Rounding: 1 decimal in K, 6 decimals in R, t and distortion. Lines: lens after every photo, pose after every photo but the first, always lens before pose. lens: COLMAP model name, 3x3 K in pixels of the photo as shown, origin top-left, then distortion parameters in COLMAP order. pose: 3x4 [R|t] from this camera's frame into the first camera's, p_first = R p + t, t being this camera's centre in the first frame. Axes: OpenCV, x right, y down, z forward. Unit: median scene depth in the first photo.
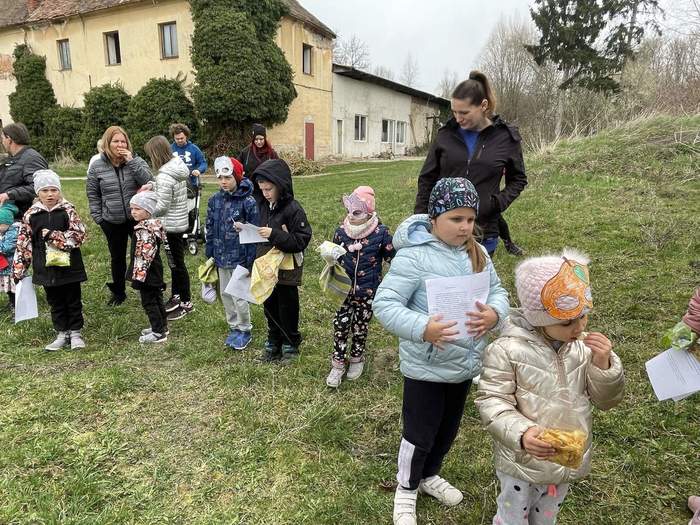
lens RADIAL K [[473.9, 0, 345.3], [0, 473.9, 266.1], [0, 0, 1]] dist [-0.002485, 0.000291]
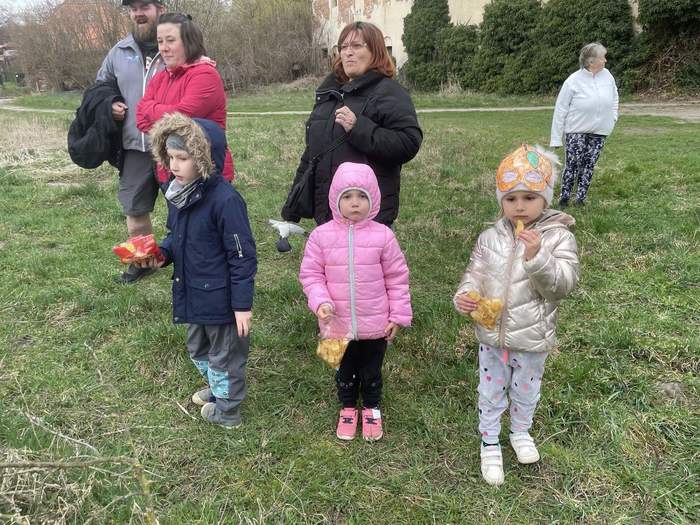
lens RADIAL K [[532.7, 0, 359.7], [0, 532.7, 268.5], [0, 0, 1]] dist [0.021504, -0.039085]
pose [[0.802904, 0.168003, -0.571945, -0.103987], [-0.104279, 0.984254, 0.142726, -0.018791], [0.586917, -0.054953, 0.807780, 0.080157]]
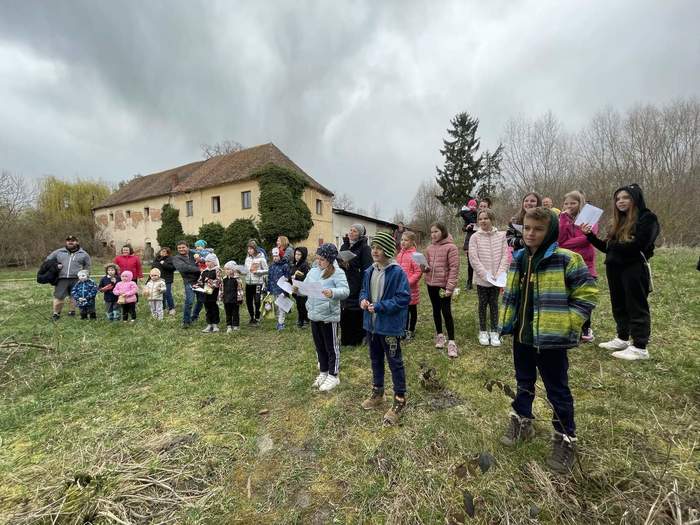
lens RADIAL K [[278.6, 0, 349.1], [0, 278.6, 262.4], [0, 0, 1]] dist [0.000350, 0.000132]
pose [[0.999158, -0.035045, 0.021314, 0.008139], [0.038697, 0.977664, -0.206583, 0.016754], [-0.013598, 0.207234, 0.978197, -0.047016]]
